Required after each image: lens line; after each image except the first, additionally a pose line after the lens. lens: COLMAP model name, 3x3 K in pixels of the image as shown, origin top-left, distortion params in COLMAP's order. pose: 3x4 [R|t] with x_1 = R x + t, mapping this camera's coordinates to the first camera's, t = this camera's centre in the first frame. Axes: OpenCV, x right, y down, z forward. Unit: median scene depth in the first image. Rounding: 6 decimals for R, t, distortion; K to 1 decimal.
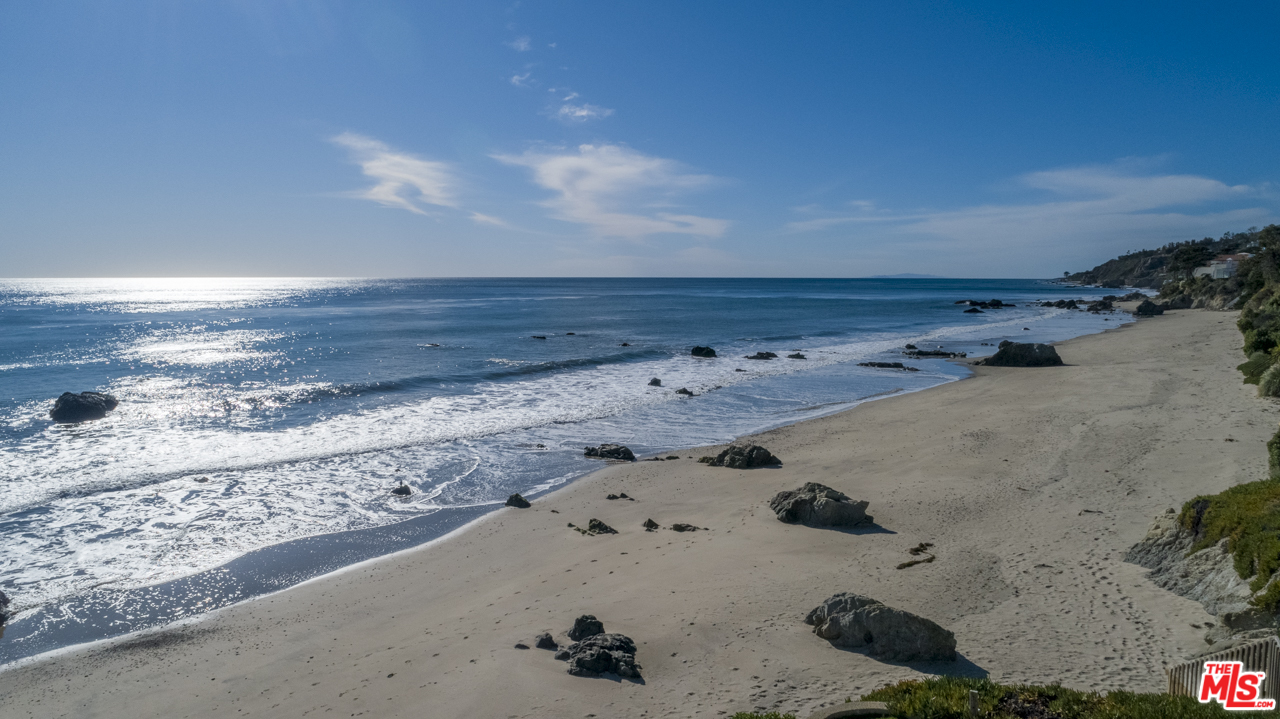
lens RADIAL K [[882.5, 0, 640.0], [0, 882.5, 359.5], [0, 0, 1]] dist [-0.001098, -0.052203]
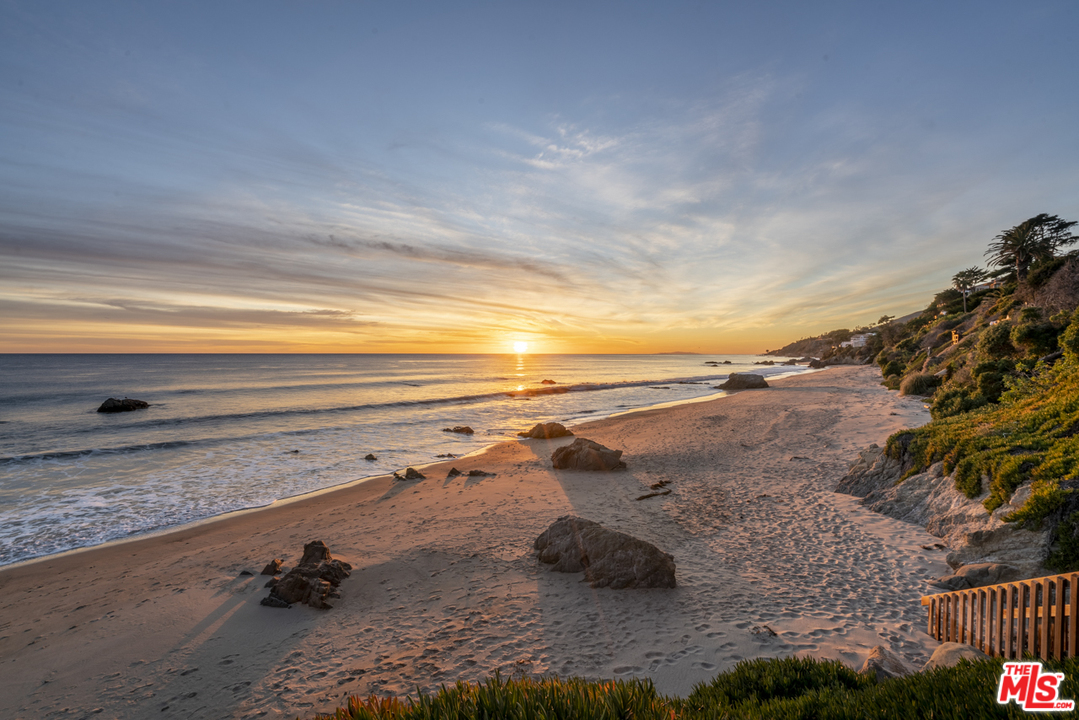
lens RADIAL K [[496.3, 0, 539.5], [0, 496.3, 360.0], [0, 0, 1]] dist [-0.024377, 0.000351]
pose [[0.999839, -0.001109, 0.017888, 0.158267], [0.002688, 0.996074, -0.088487, 0.115983], [-0.017719, 0.088521, 0.995917, 0.359911]]
